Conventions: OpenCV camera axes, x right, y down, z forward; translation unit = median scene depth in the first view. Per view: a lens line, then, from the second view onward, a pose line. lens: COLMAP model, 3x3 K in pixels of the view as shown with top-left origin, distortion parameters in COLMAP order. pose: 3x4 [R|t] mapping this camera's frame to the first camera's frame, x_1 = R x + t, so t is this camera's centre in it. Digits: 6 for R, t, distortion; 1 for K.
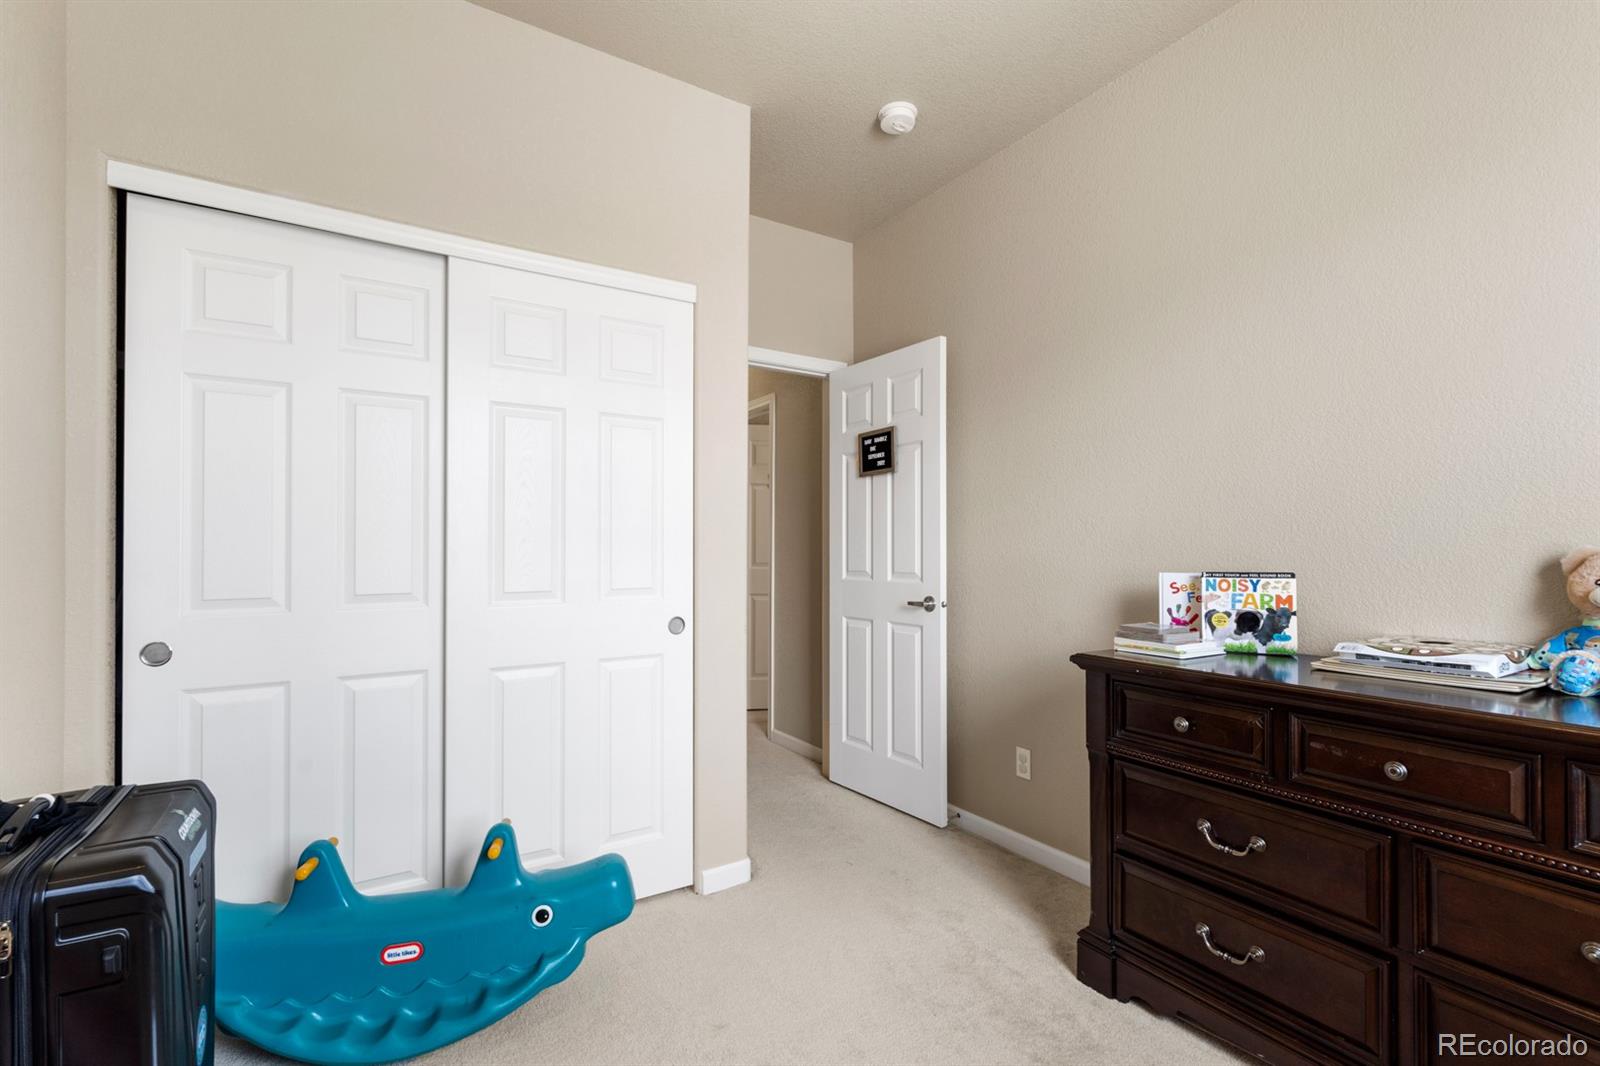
lens RADIAL K [[710.8, 0, 798.0], [0, 710.8, 536.4], [0, 0, 1]] dist [-0.000268, -0.000675]
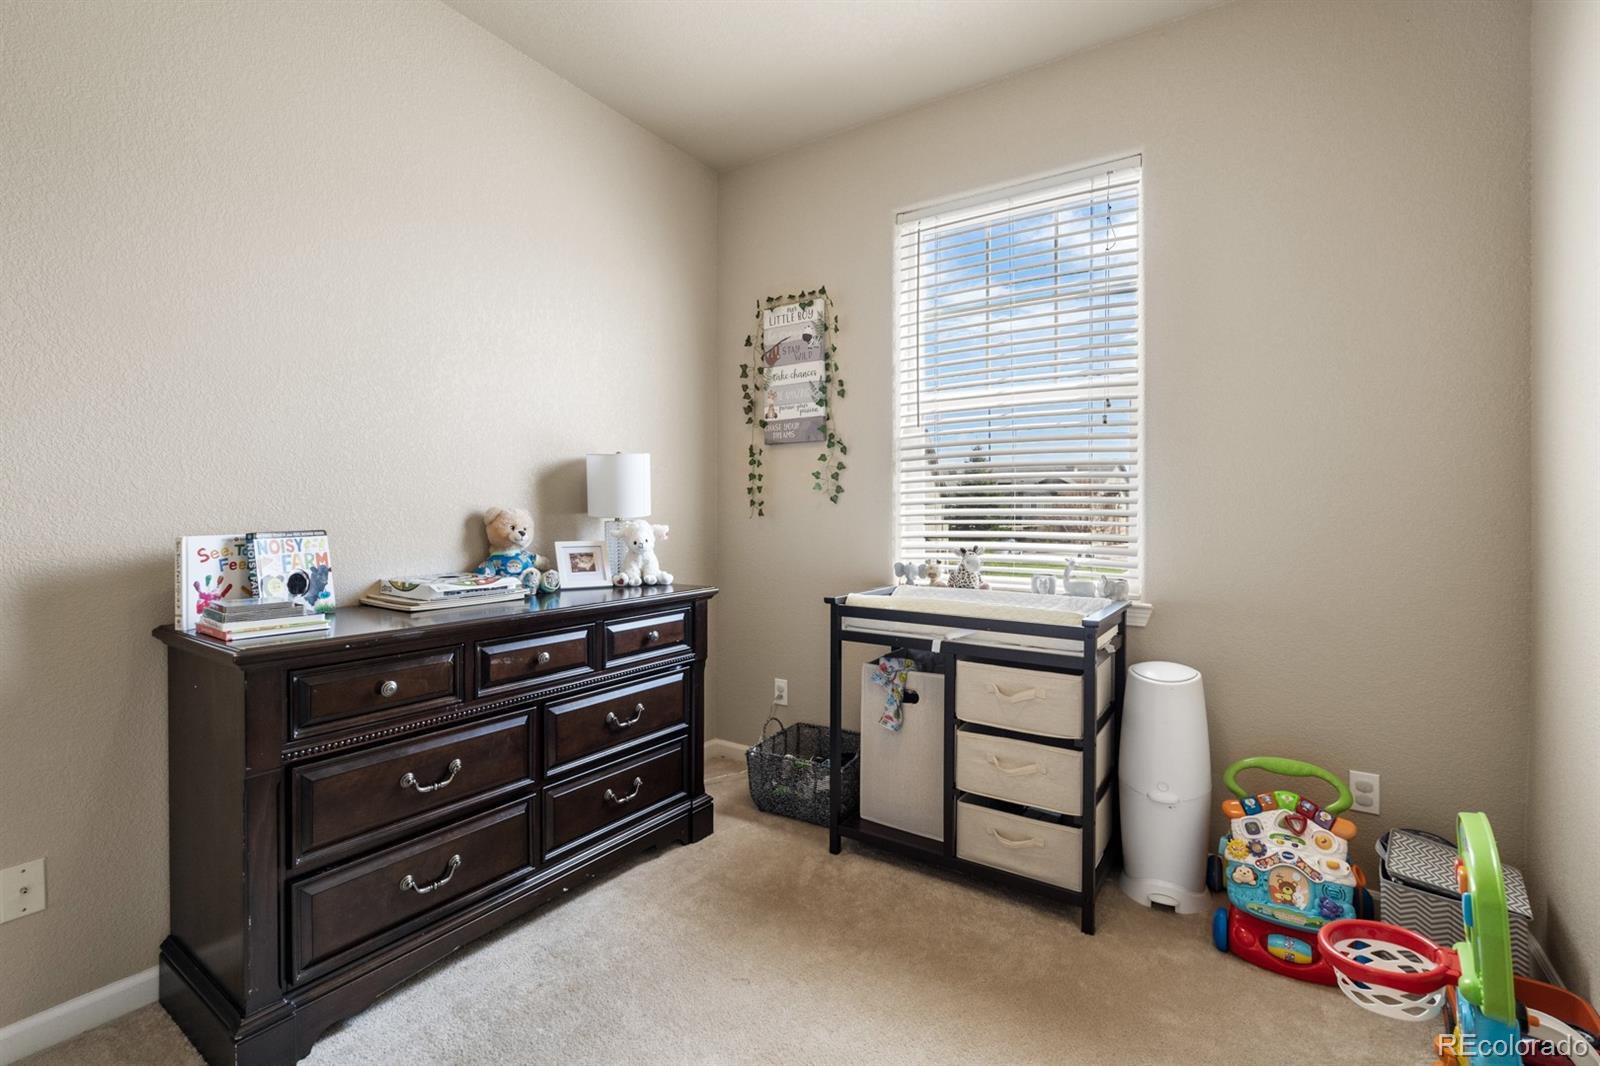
lens RADIAL K [[710.8, 0, 798.0], [0, 710.8, 536.4], [0, 0, 1]] dist [-0.000268, -0.000675]
pose [[-0.407442, -0.034660, 0.912573, -0.492860], [-0.020617, 0.999374, 0.028752, 0.017164], [-0.912998, -0.007099, -0.407902, 0.785766]]
